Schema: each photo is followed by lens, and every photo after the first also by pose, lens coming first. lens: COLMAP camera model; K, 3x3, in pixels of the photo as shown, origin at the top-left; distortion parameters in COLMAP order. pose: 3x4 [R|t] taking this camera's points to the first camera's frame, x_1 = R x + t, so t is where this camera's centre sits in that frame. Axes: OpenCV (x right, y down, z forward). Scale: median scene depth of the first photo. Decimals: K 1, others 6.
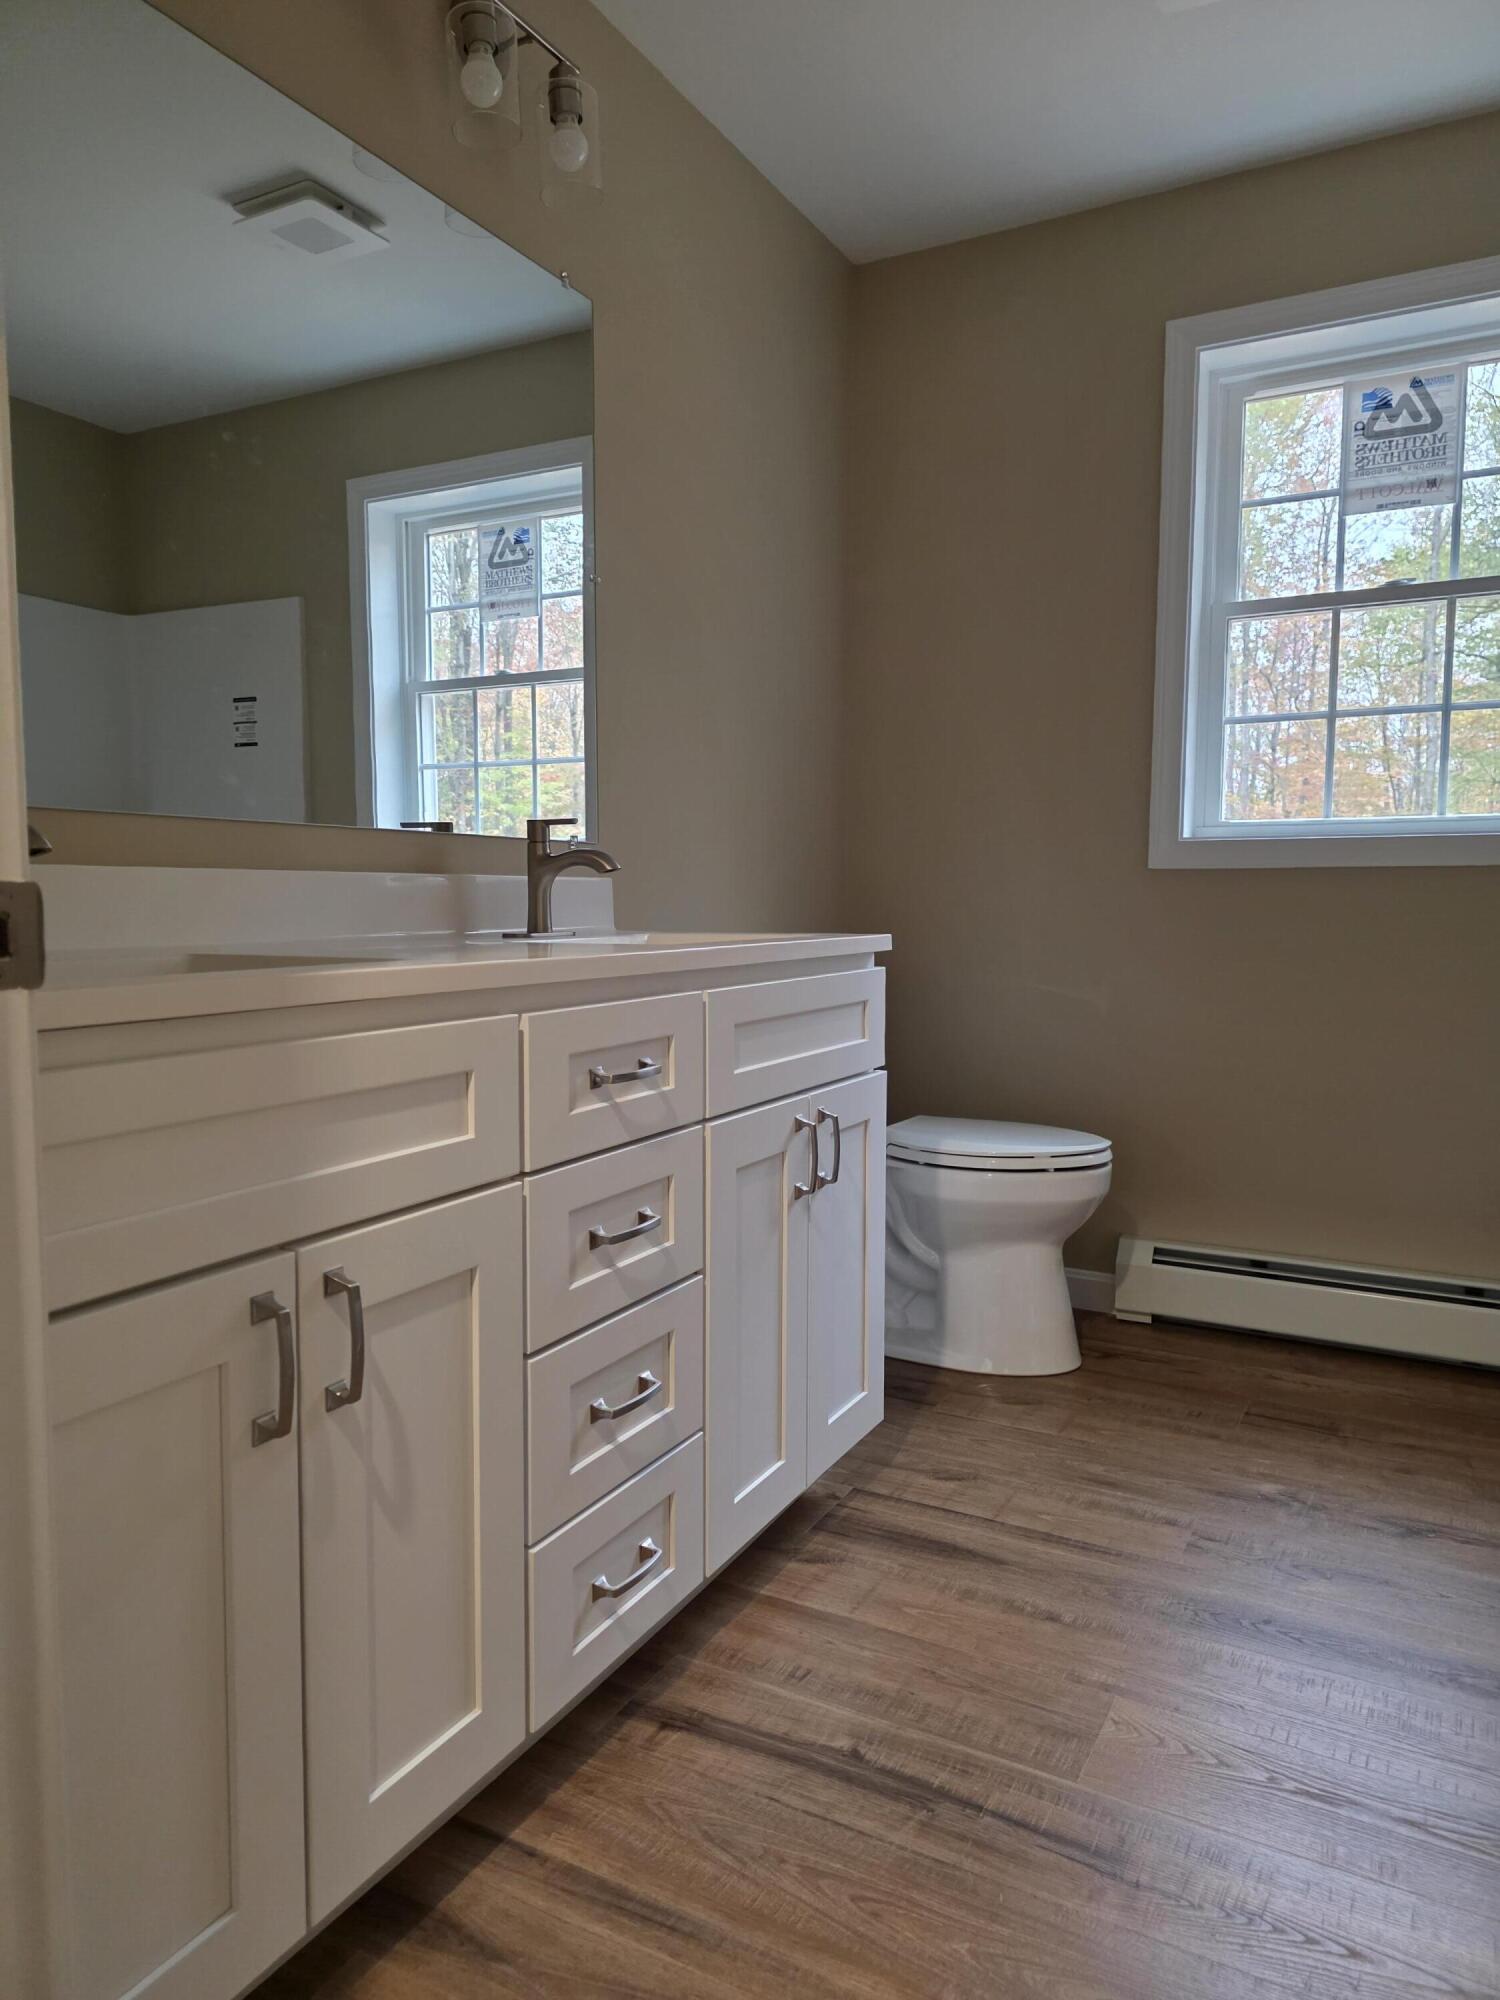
lens RADIAL K [[1359.3, 0, 745.5], [0, 1359.3, 961.9], [0, 0, 1]] dist [0.058131, -0.040273]
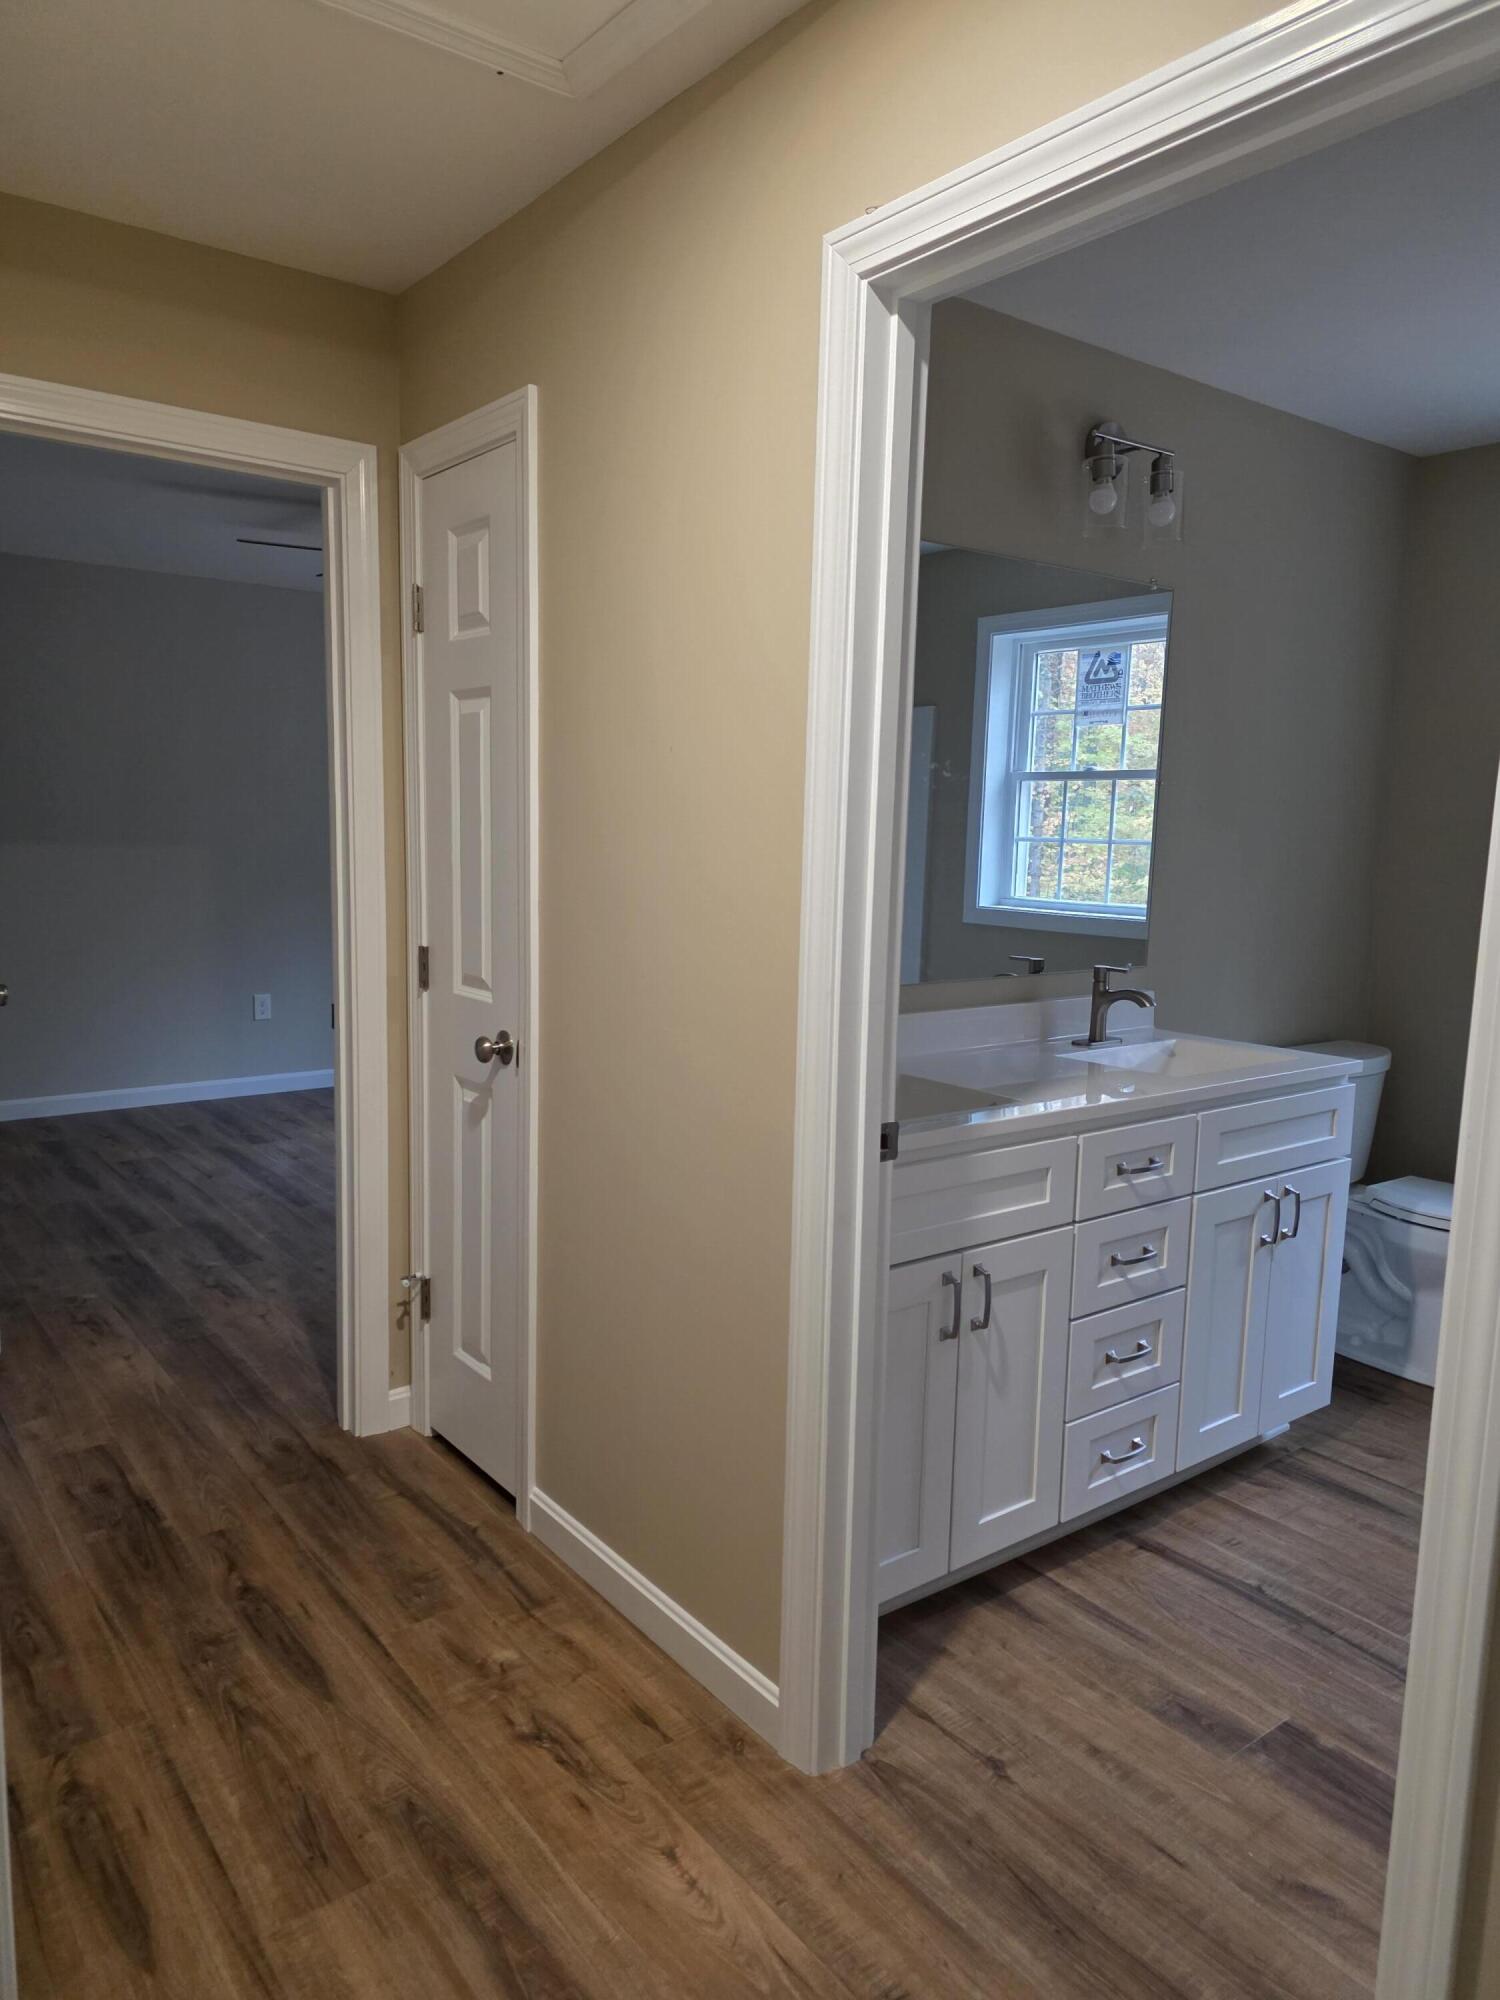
lens RADIAL K [[1359.3, 0, 739.9], [0, 1359.3, 1003.9], [0, 0, 1]] dist [0.058131, -0.040273]
pose [[0.913822, 0.080034, -0.398150, 0.108069], [-0.049564, 0.995039, 0.086260, -0.222654], [0.403079, -0.059093, 0.913255, -0.683523]]
